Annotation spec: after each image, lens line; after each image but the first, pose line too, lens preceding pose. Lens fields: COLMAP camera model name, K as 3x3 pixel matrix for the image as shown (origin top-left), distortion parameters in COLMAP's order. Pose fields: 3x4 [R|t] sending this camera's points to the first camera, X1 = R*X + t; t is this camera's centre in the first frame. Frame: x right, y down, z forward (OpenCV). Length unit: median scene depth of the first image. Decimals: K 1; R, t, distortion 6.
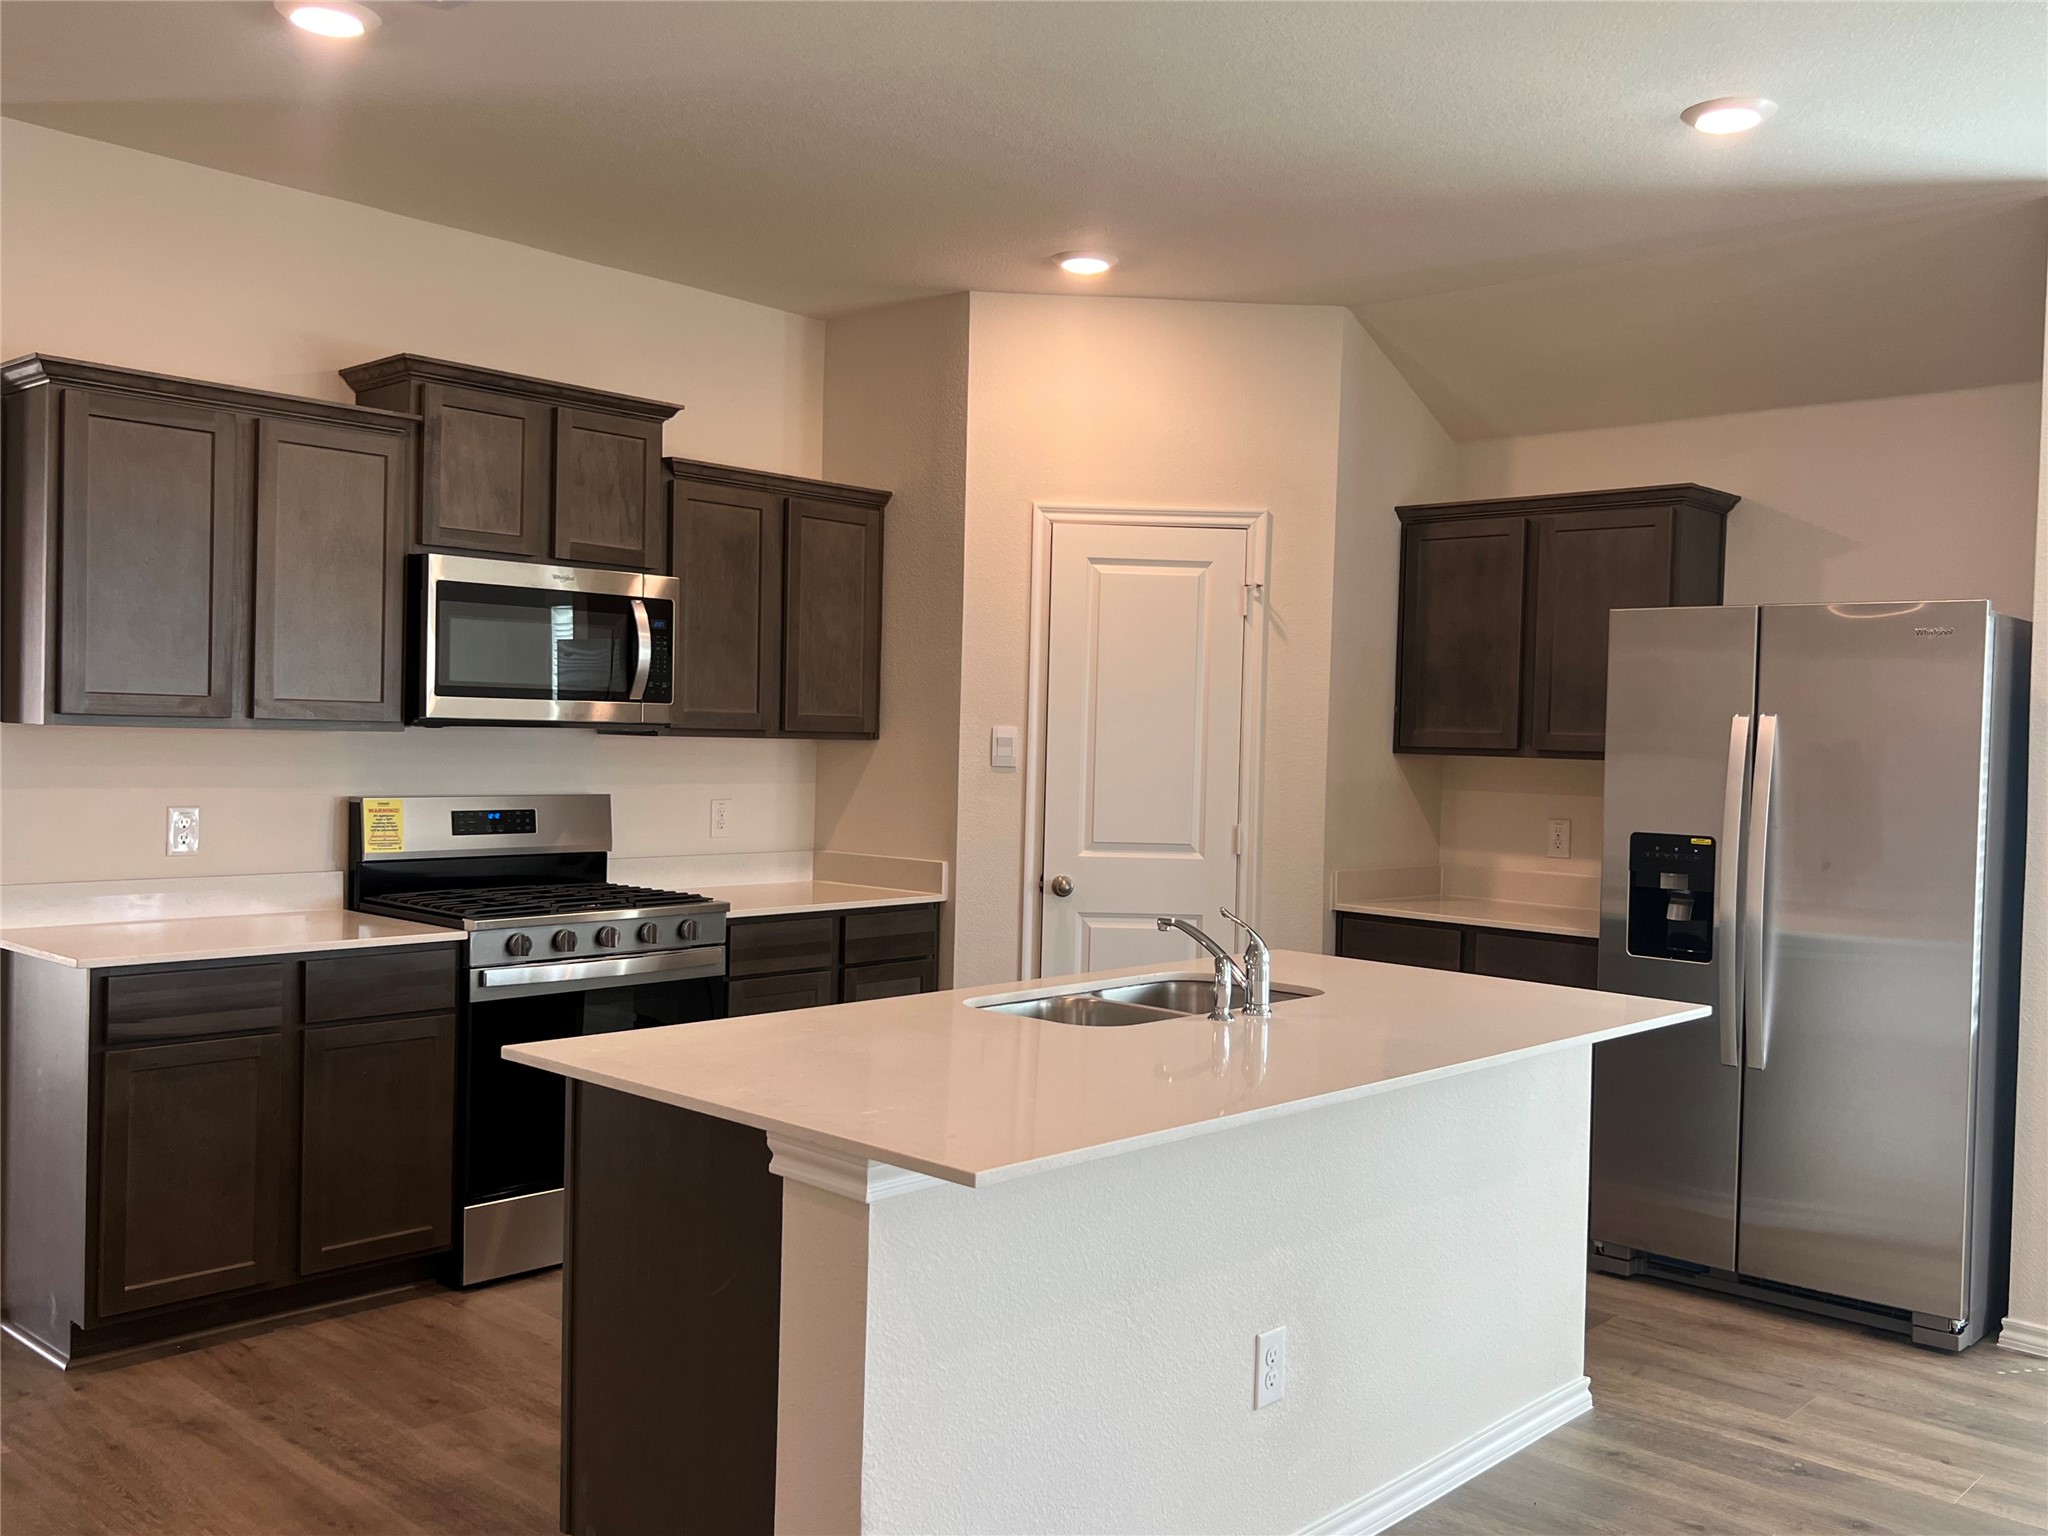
lens RADIAL K [[1762.7, 0, 1036.1], [0, 1762.7, 771.0], [0, 0, 1]] dist [0.034137, -0.024351]
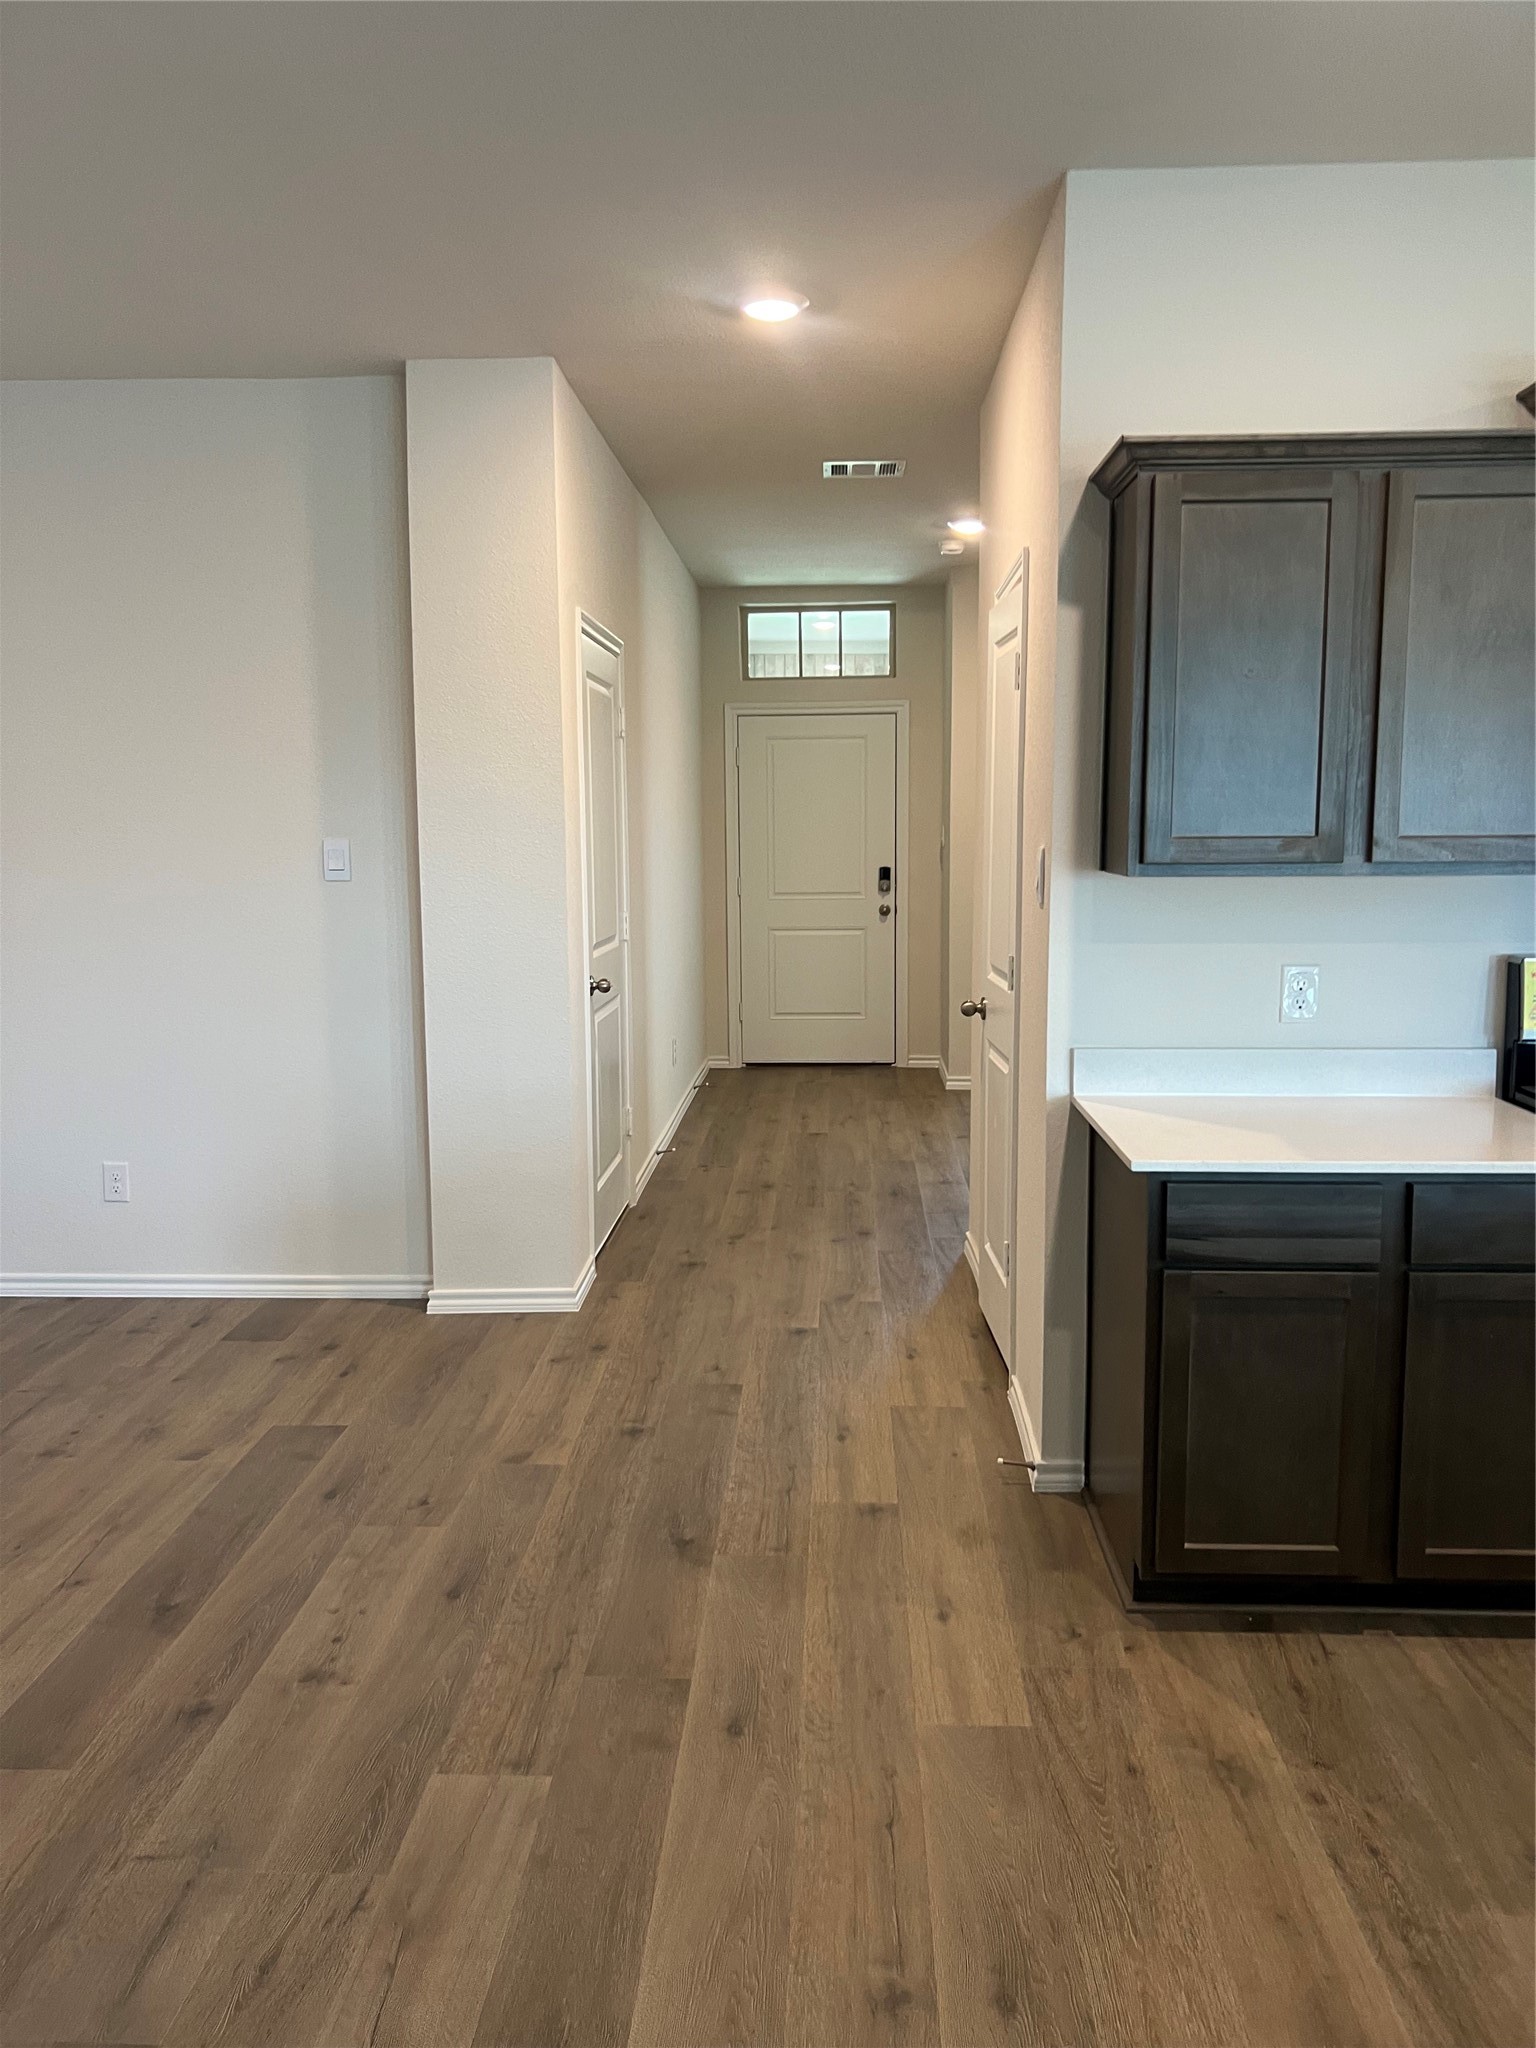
lens RADIAL K [[1537.1, 0, 762.5], [0, 1537.1, 1010.4], [0, 0, 1]] dist [0.027072, -0.041808]
pose [[0.638201, 0.065816, -0.767051, -0.082843], [0.005948, 0.995888, 0.090401, -0.027848], [0.769847, -0.062257, 0.635185, 0.351329]]
